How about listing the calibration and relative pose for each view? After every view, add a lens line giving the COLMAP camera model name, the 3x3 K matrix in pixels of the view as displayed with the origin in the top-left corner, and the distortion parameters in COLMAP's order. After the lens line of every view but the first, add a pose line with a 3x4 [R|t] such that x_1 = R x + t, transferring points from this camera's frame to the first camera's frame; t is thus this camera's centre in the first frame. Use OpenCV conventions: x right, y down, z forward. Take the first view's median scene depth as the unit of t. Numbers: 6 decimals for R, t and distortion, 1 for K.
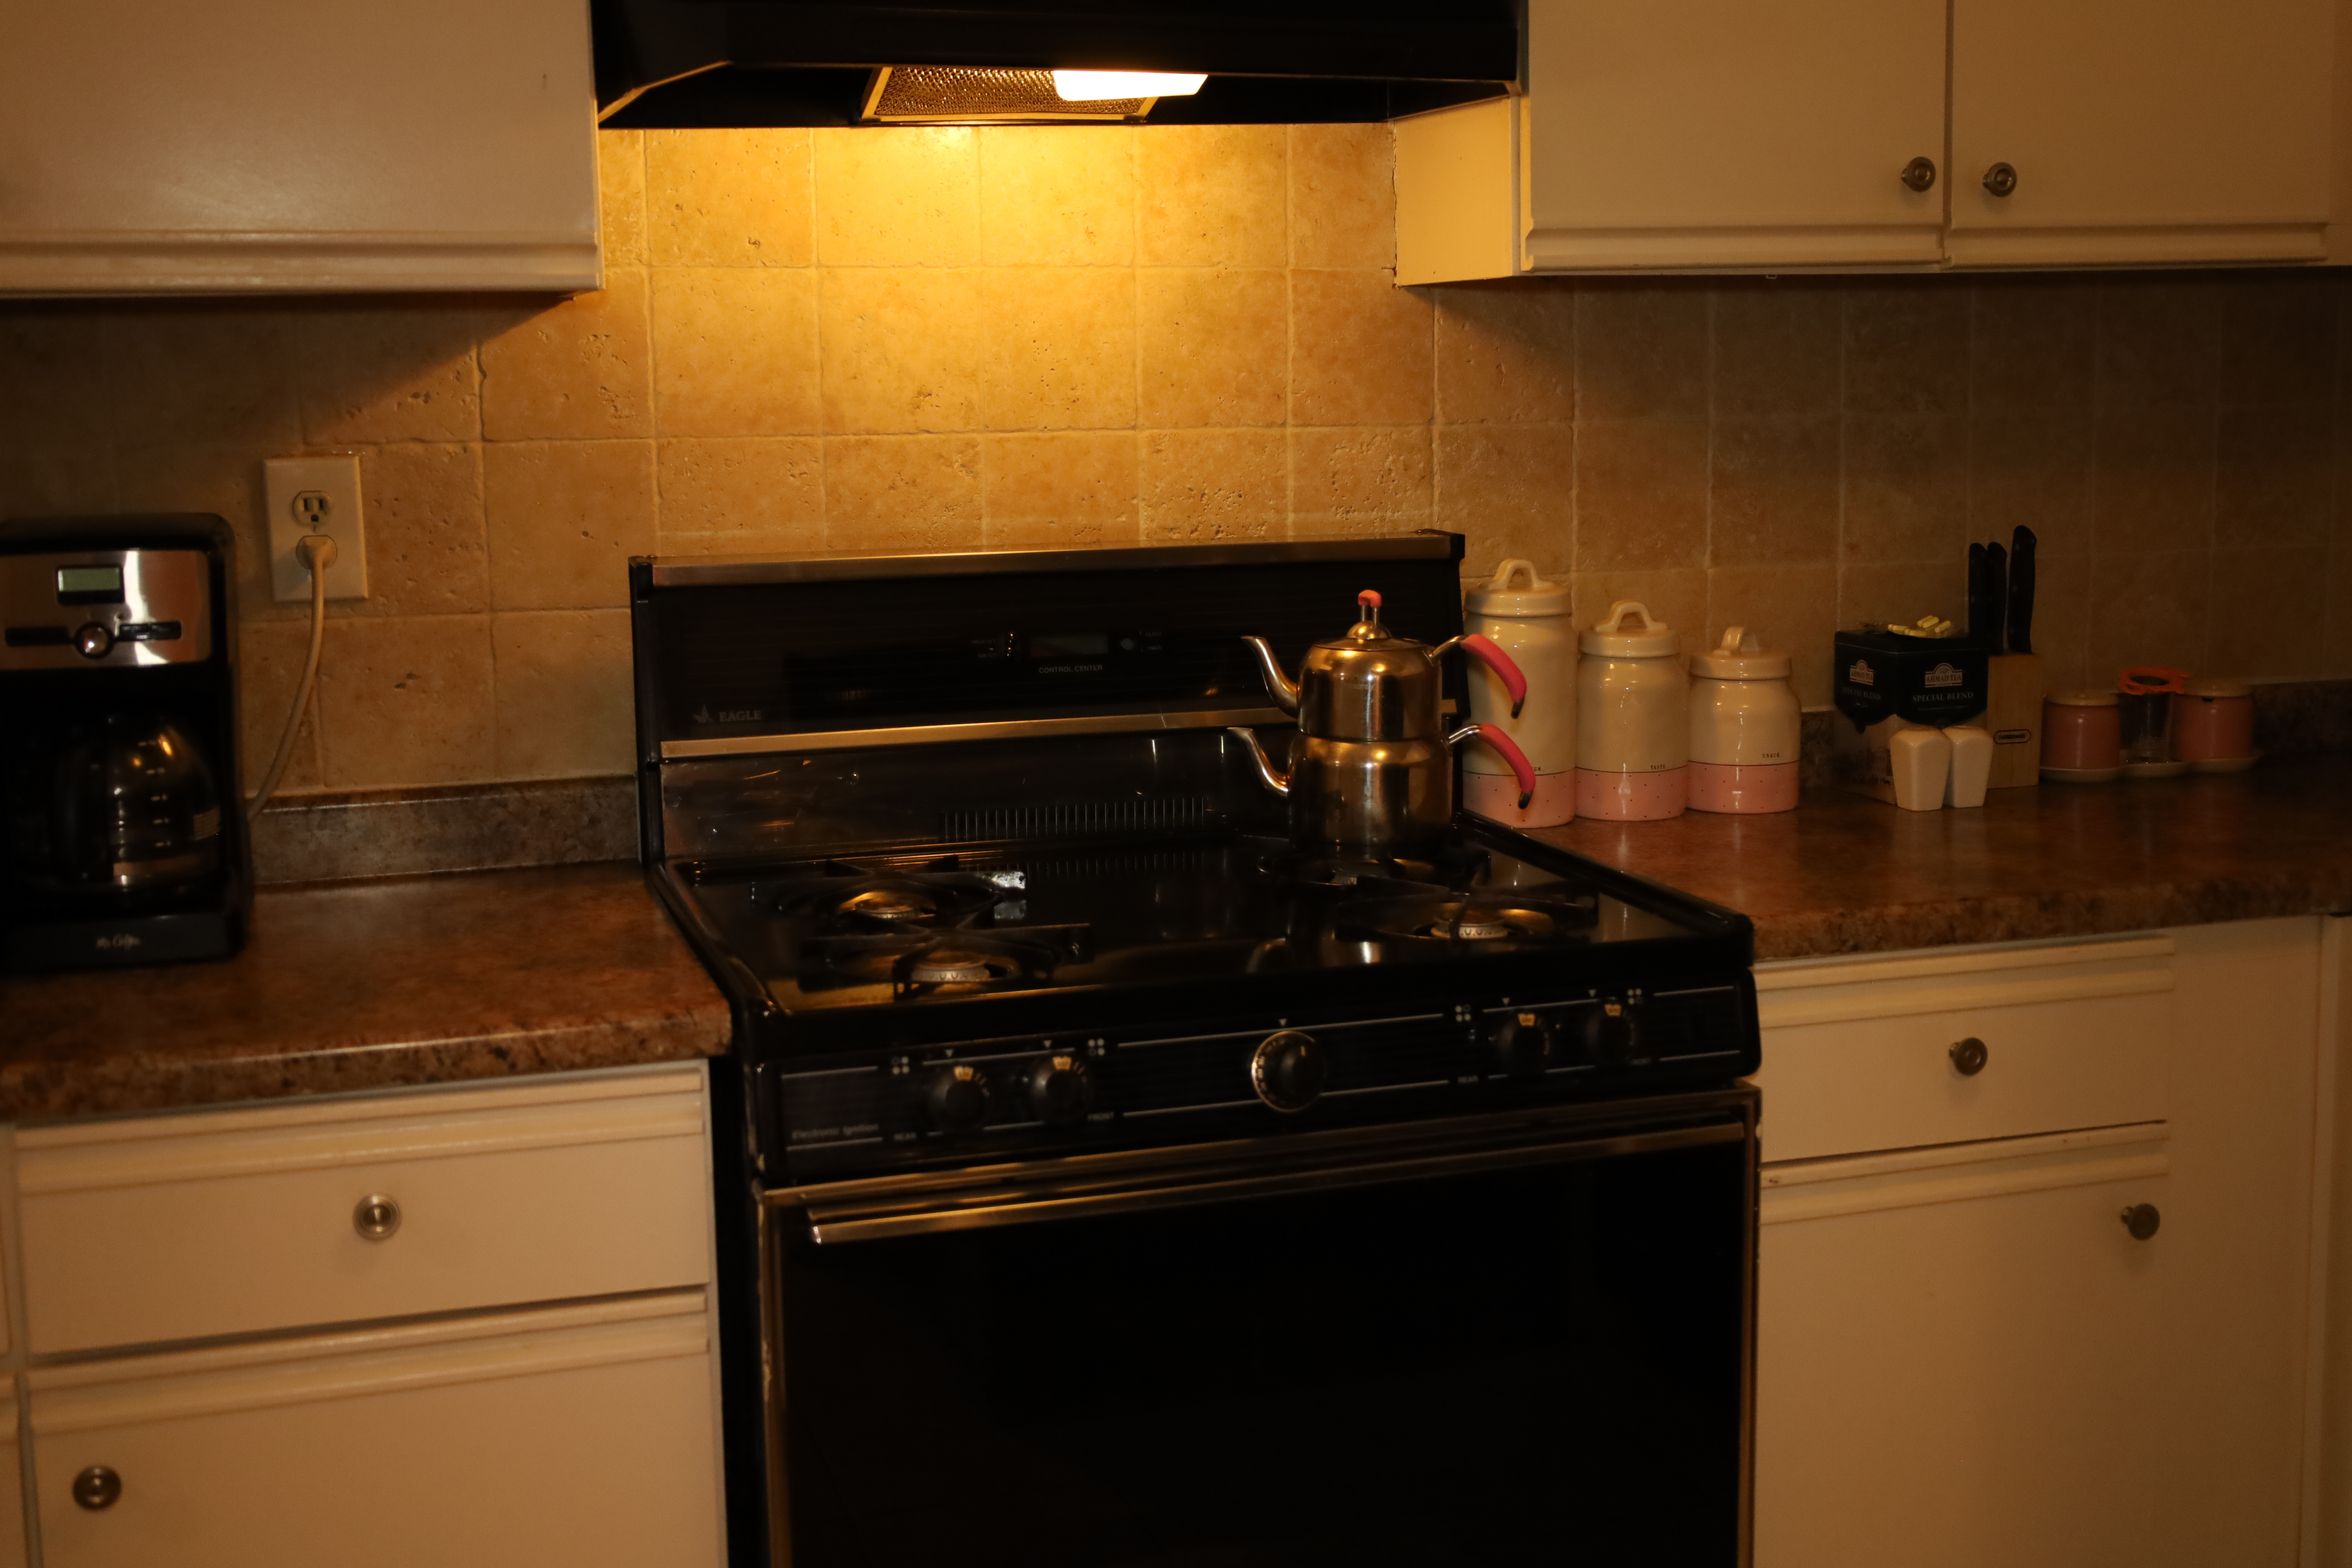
lens RADIAL K [[2826.8, 0, 1220.4], [0, 2826.8, 697.6], [0, 0, 1]] dist [0.033632, 0.000000]
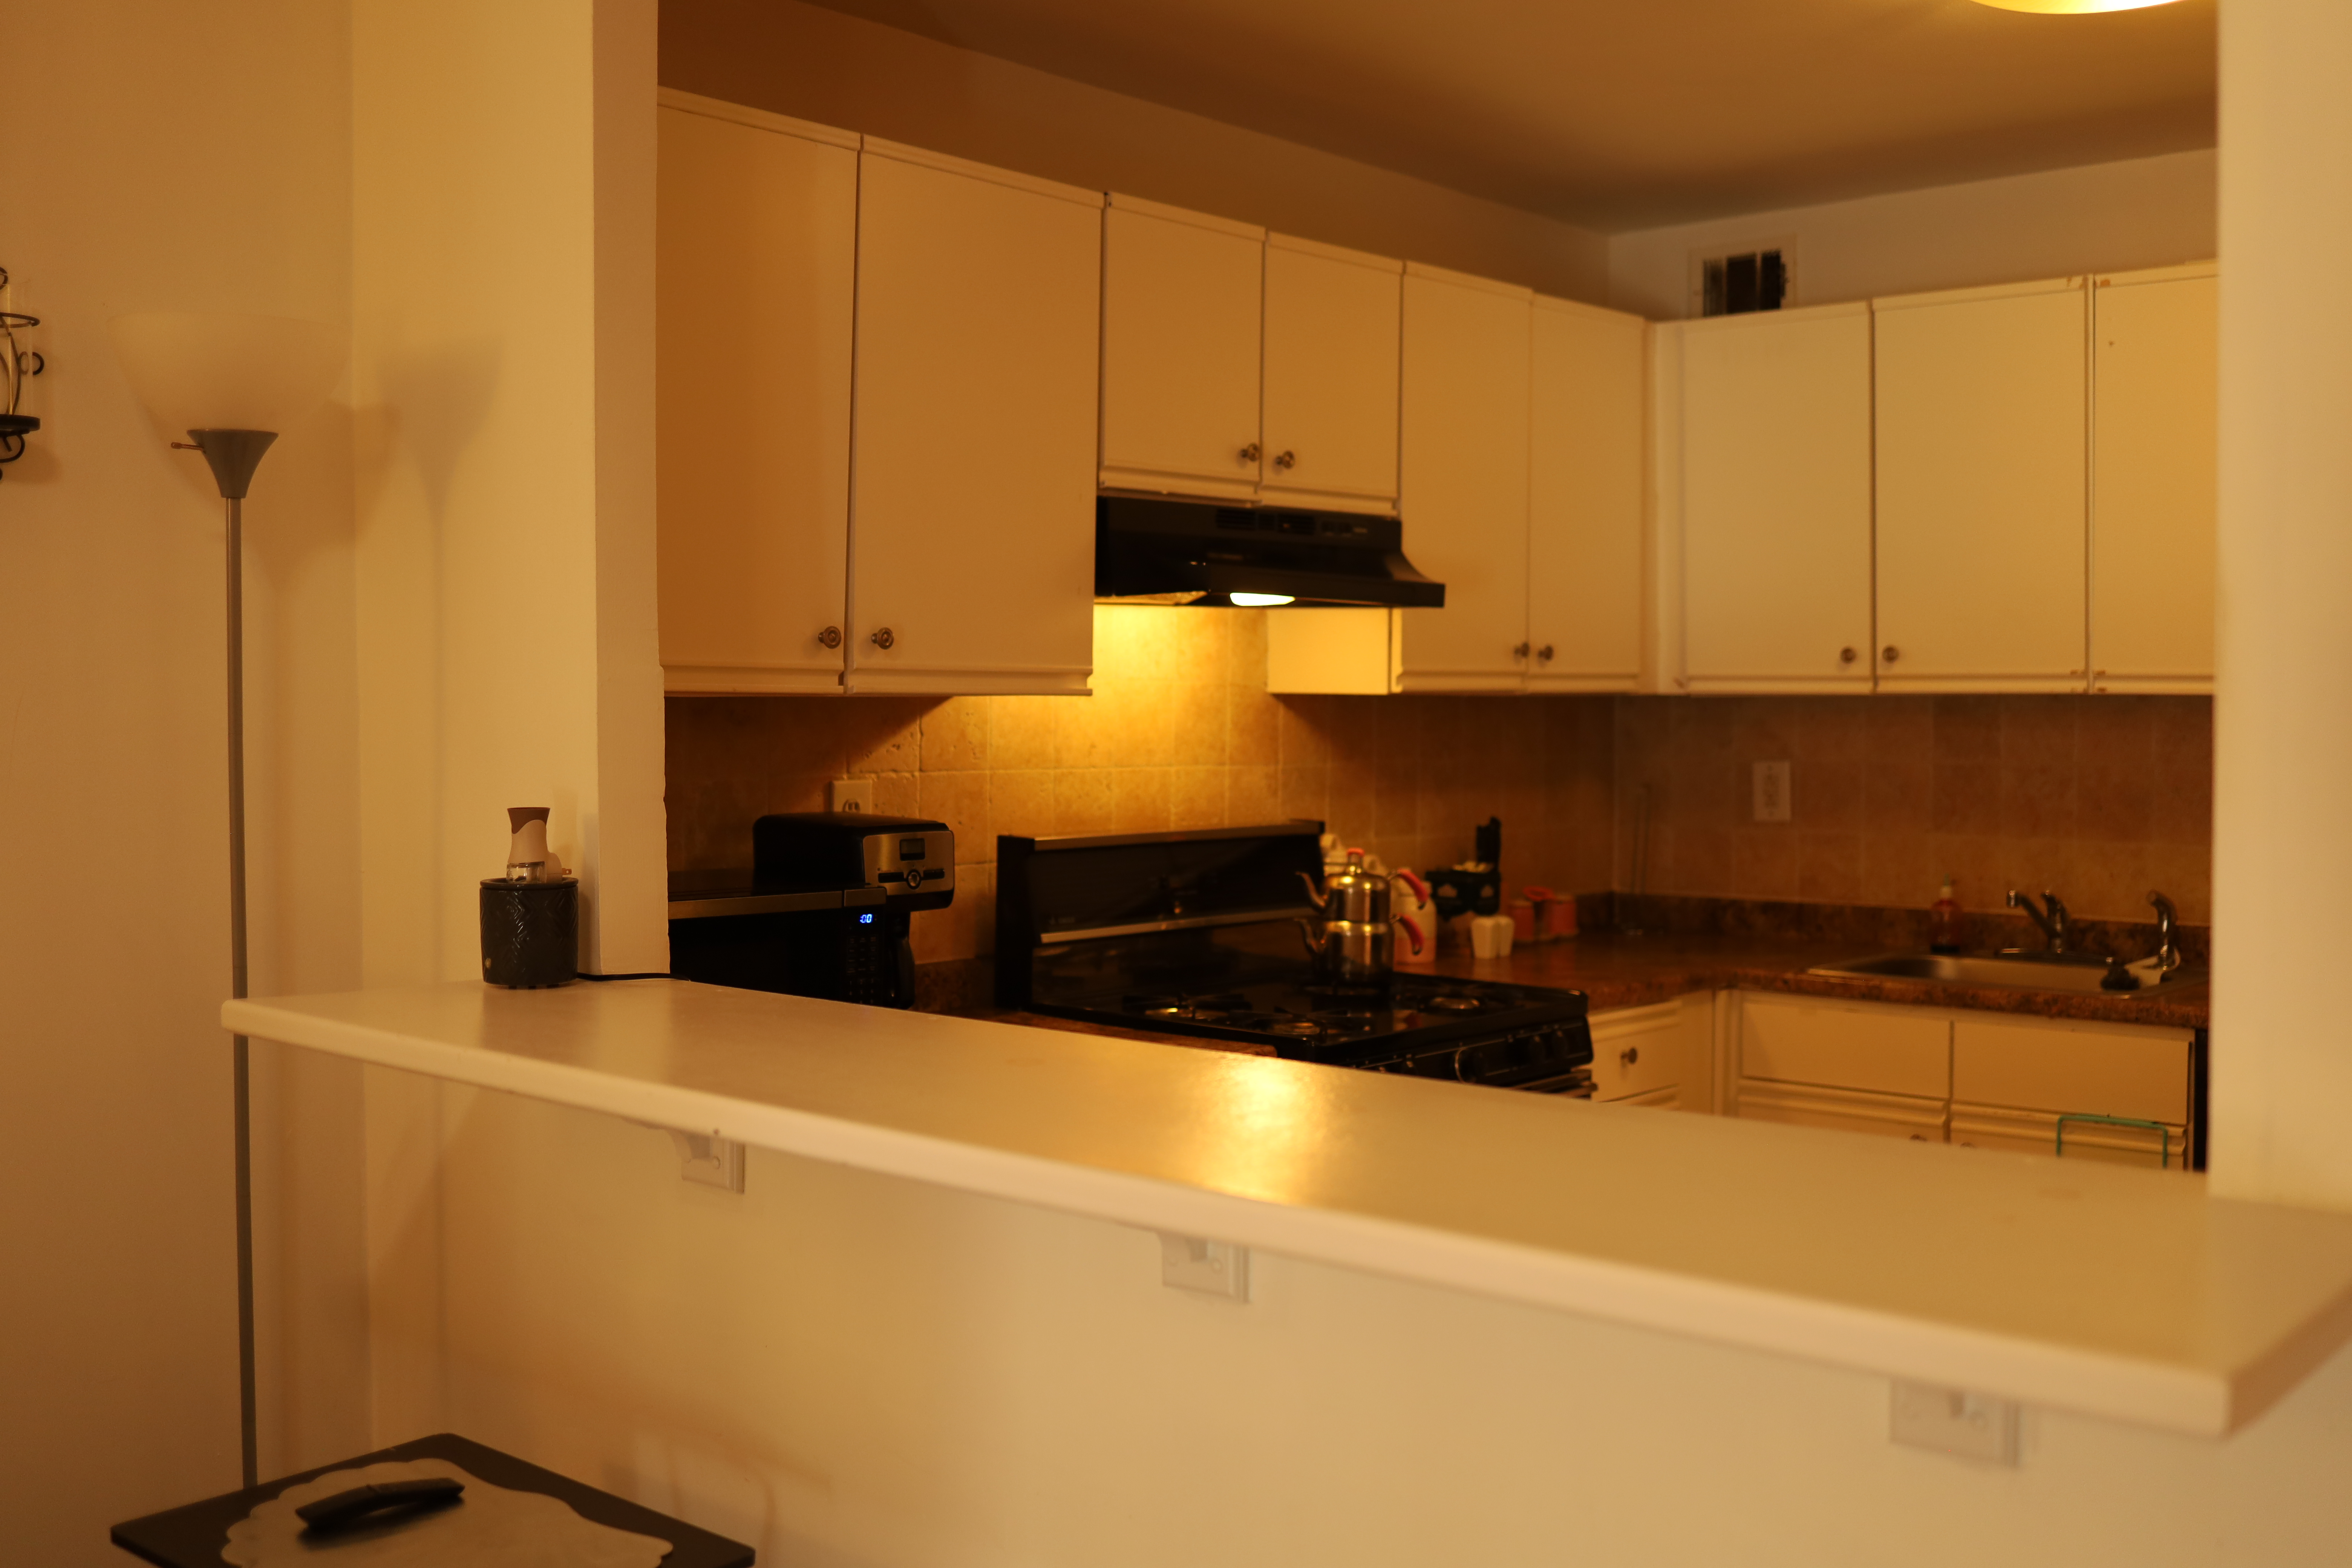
lens RADIAL K [[2321.2, 0, 1173.1], [0, 2321.2, 777.7], [0, 0, 1]] dist [-0.076780, 0.000000]
pose [[0.867272, 0.005850, 0.497800, -0.809555], [0.033953, 0.996908, -0.070869, 0.022610], [-0.496675, 0.078365, 0.864391, -0.338652]]
